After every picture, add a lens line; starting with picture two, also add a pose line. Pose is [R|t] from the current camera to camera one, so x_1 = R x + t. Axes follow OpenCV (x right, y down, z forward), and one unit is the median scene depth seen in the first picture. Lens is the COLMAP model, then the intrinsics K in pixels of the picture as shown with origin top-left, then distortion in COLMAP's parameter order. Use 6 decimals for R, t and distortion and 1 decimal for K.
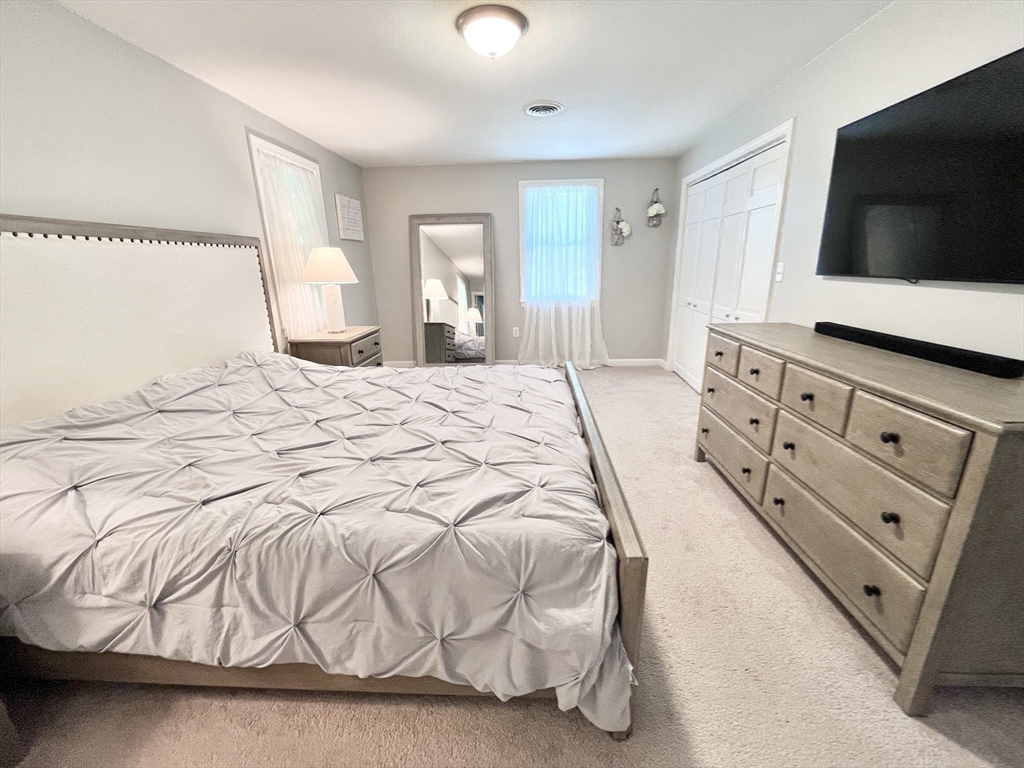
lens RADIAL K [[414.7, 0, 514.3], [0, 414.7, 386.0], [0, 0, 1]] dist [-0.002911, 0.000251]
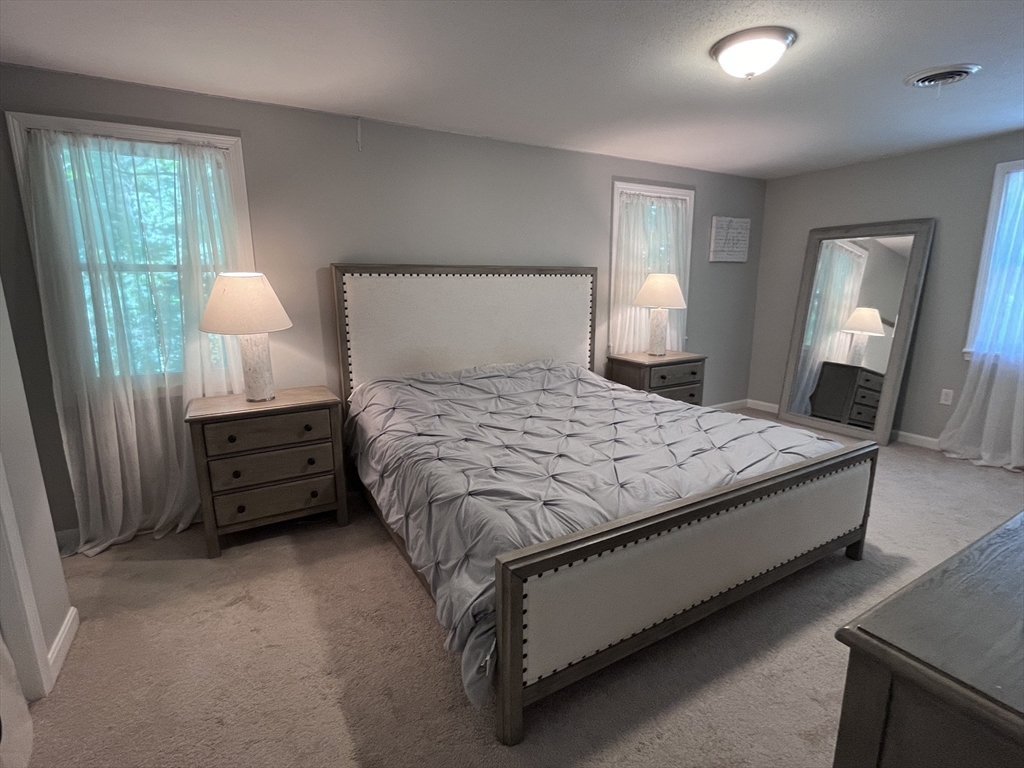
lens RADIAL K [[495.7, 0, 512.0], [0, 495.7, 384.0], [0, 0, 1]] dist [0.000091, -0.000328]
pose [[0.542172, 0.184217, -0.819826, 0.710083], [-0.243313, 0.968291, 0.056668, -0.082048], [0.804269, 0.168751, 0.569802, 0.075646]]
